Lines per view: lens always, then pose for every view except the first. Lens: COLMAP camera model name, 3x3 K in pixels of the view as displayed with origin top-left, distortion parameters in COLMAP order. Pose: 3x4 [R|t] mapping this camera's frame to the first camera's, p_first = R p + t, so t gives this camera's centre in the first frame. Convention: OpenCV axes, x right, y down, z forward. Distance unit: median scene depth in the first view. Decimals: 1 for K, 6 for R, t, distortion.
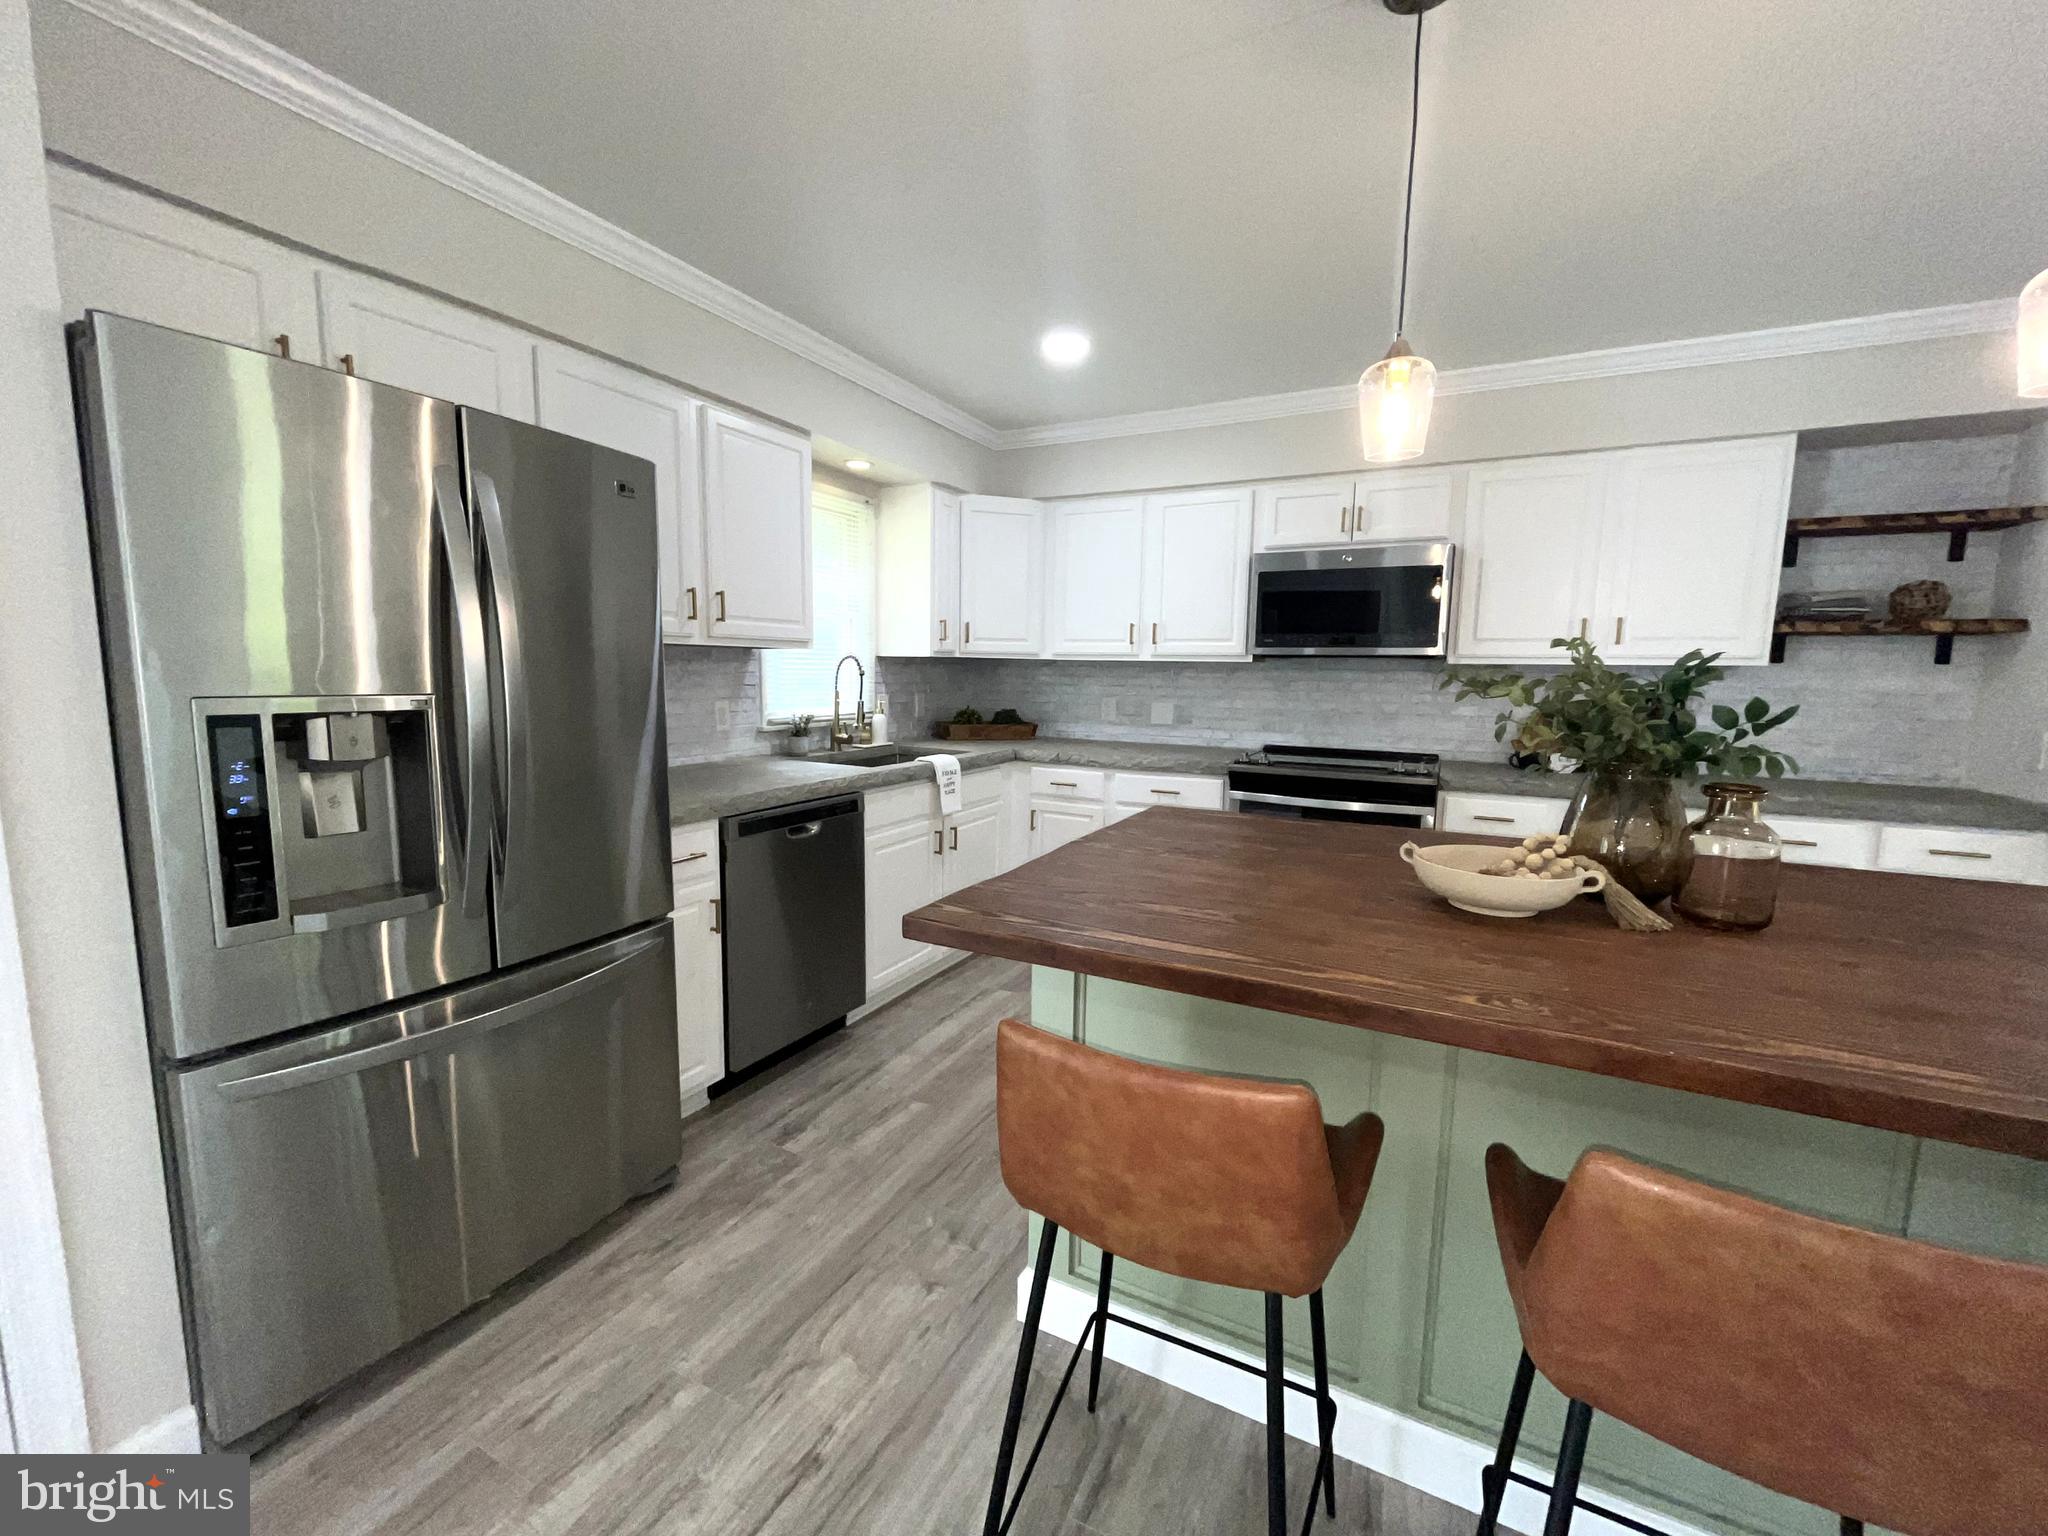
lens RADIAL K [[840.1, 0, 1016.7], [0, 840.1, 772.1], [0, 0, 1]] dist [-0.003539, 0.000163]
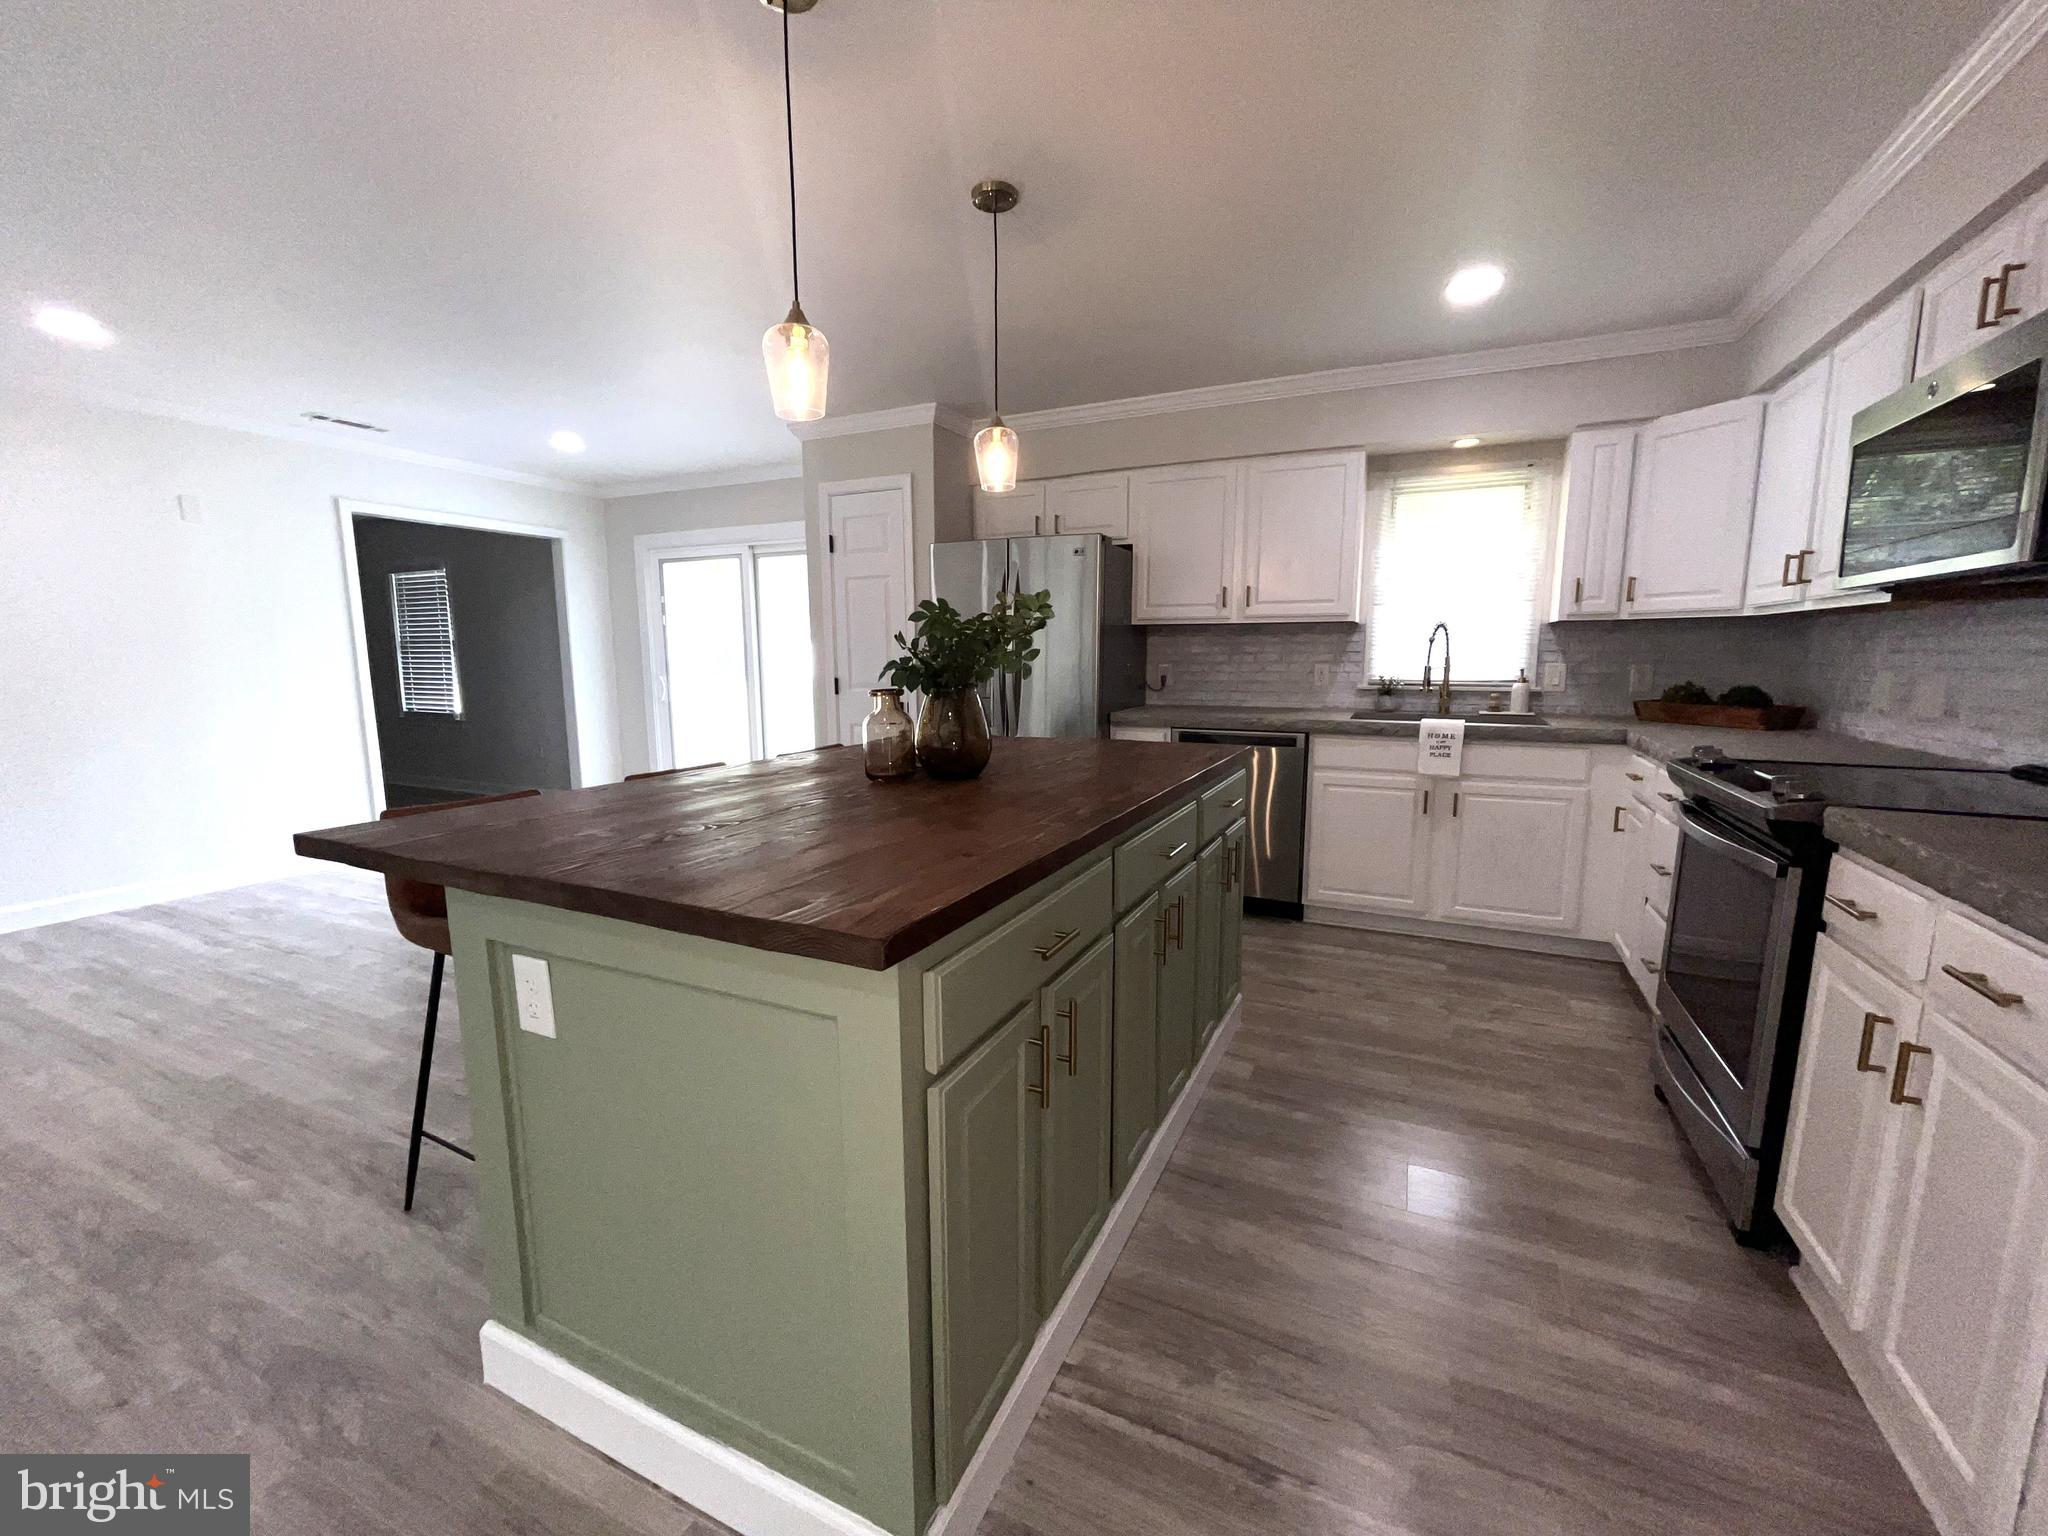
lens RADIAL K [[840.1, 0, 1016.3], [0, 840.1, 771.9], [0, 0, 1]] dist [-0.003539, 0.000163]
pose [[0.026900, 0.127593, -0.991462, 1.078415], [-0.120249, 0.985032, 0.123502, -0.023429], [0.992379, 0.115900, 0.041840, 0.528284]]
